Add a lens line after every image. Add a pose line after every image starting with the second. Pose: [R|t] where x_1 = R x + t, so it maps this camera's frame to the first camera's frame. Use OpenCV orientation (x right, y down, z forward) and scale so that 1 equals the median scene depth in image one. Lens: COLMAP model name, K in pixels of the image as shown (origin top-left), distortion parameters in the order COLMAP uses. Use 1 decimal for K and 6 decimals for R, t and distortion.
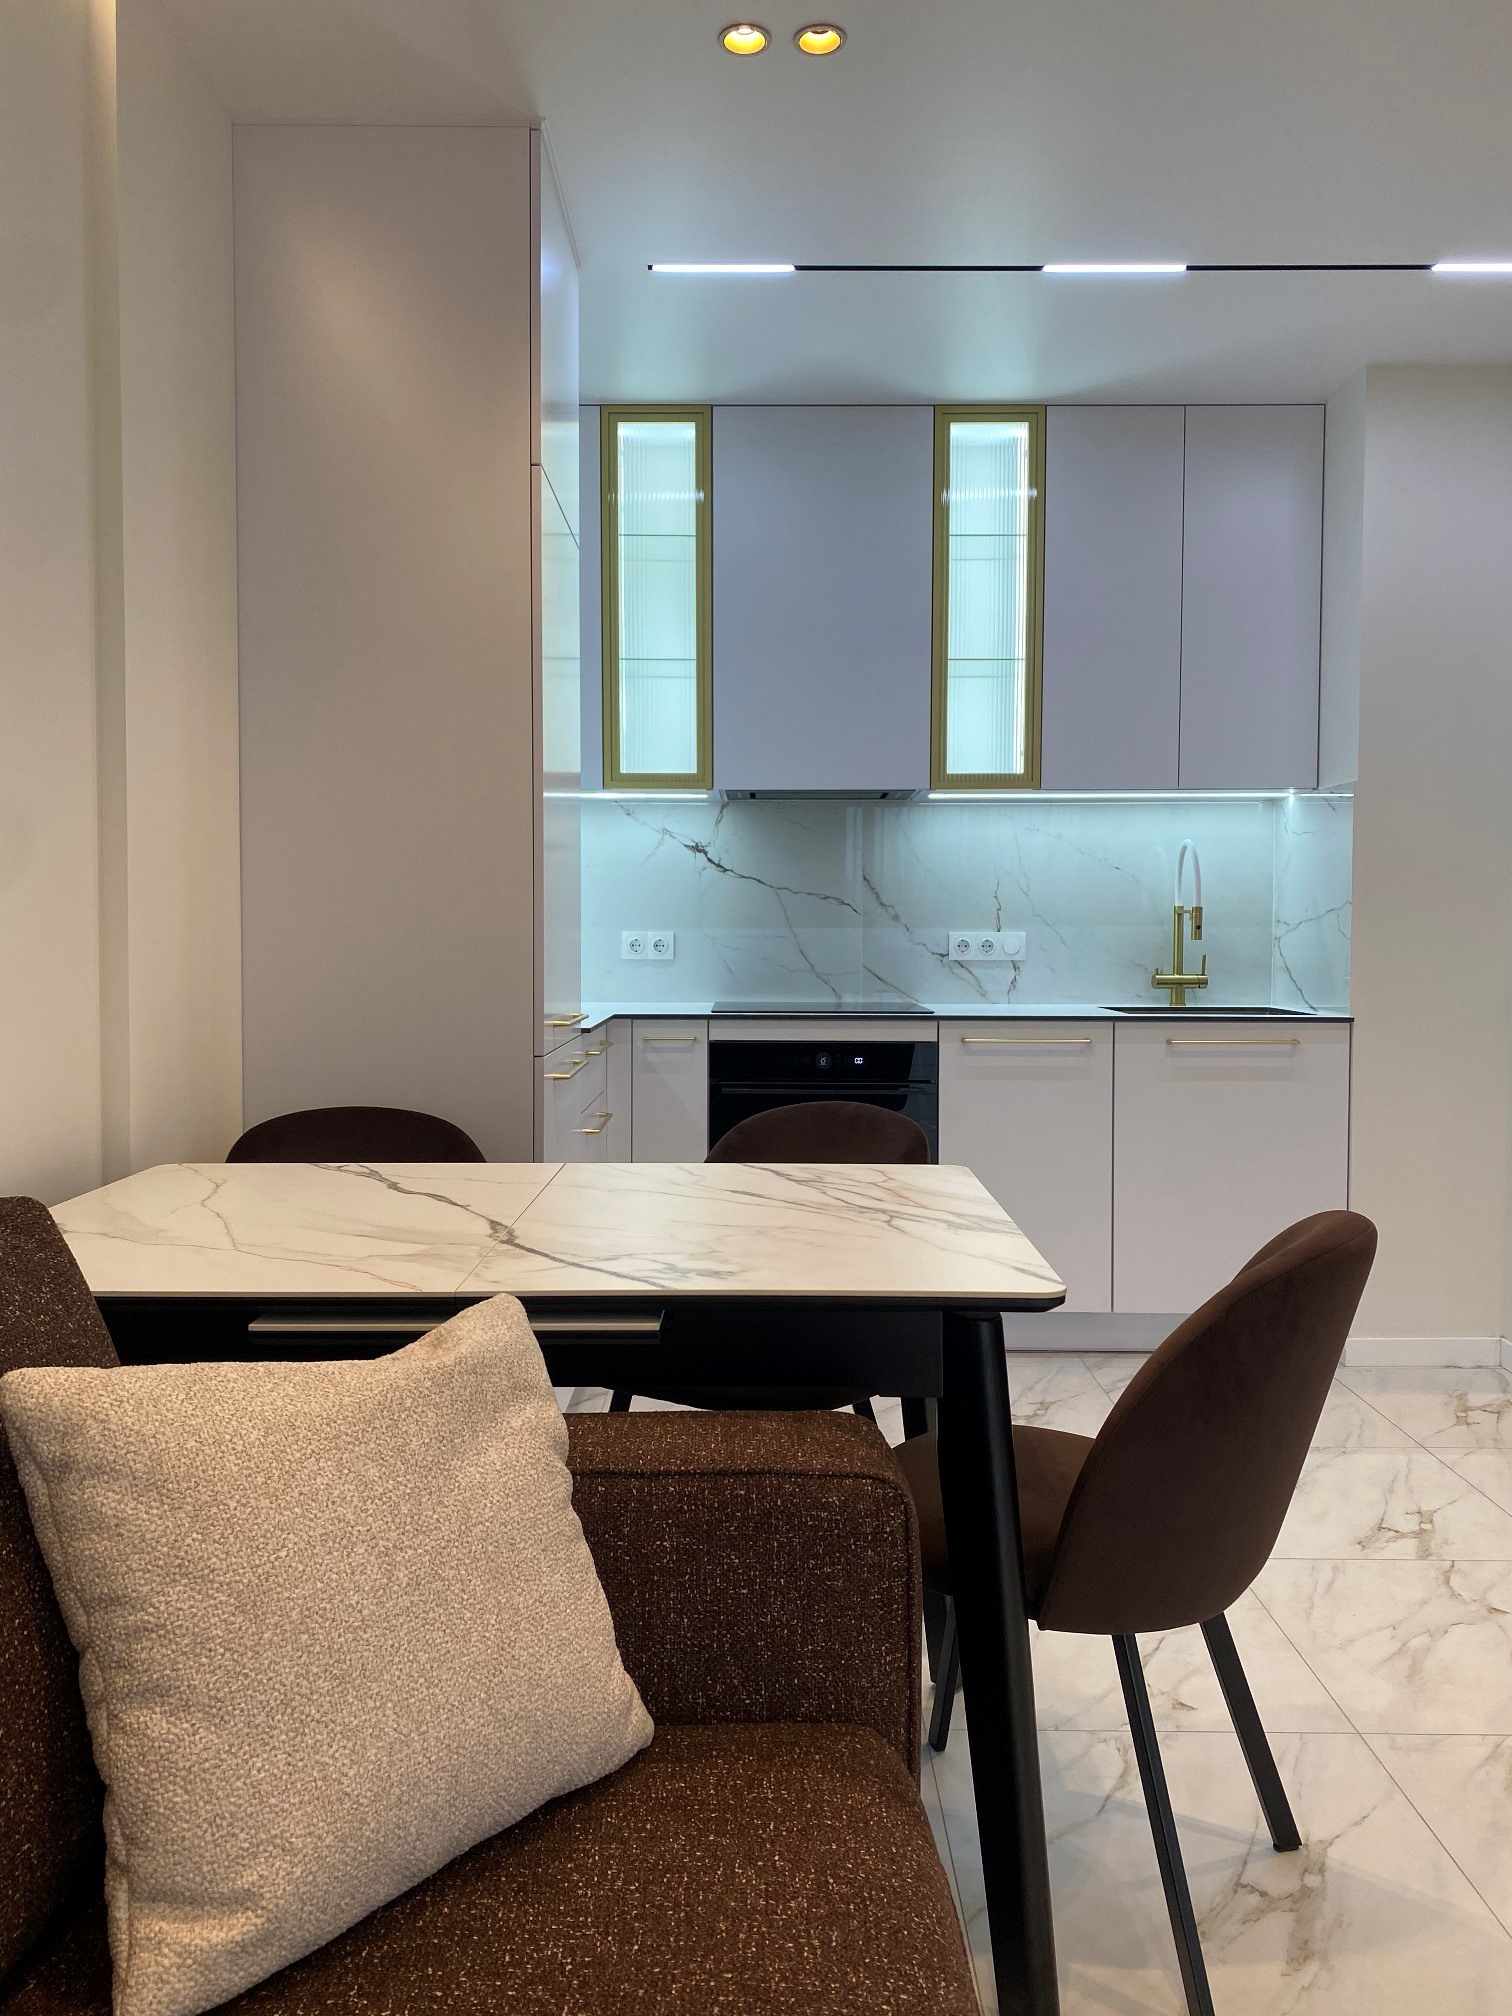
lens RADIAL K [[1534.1, 0, 775.4], [0, 1534.1, 978.7], [0, 0, 1]] dist [0.099135, -0.135892]
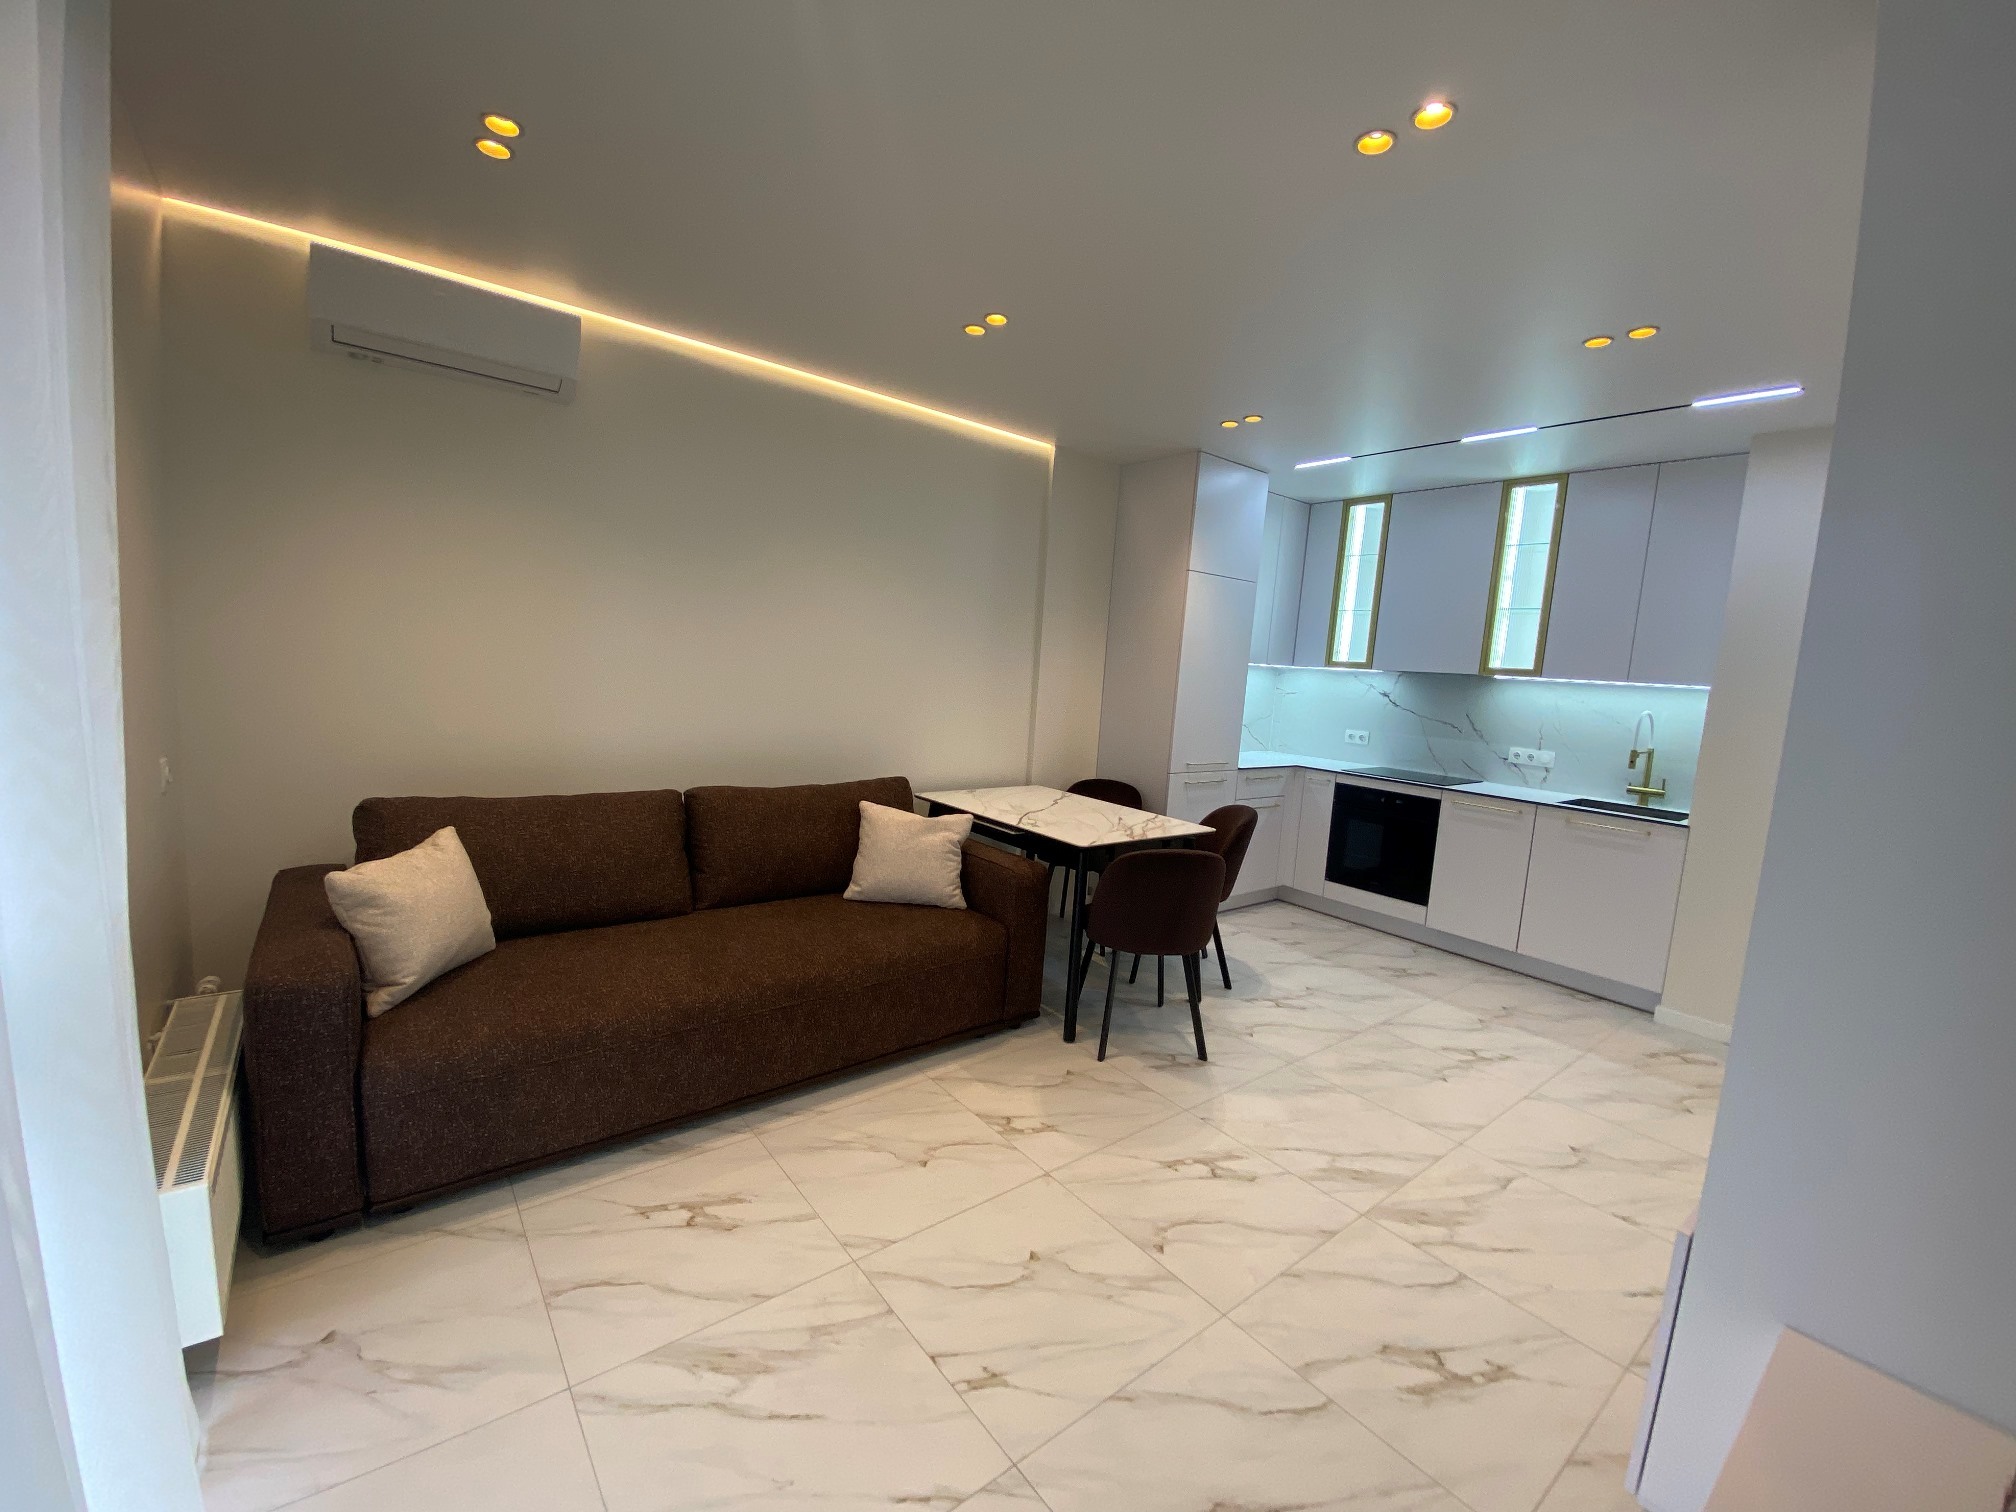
lens RADIAL K [[811.7, 0, 1007.0], [0, 811.7, 756.7], [0, 0, 1]] dist [0.031459, -0.030090]
pose [[0.616217, 0.128722, -0.776986, 0.529078], [-0.086613, 0.991645, 0.095593, -0.063225], [0.782800, 0.008391, 0.622217, -0.125715]]
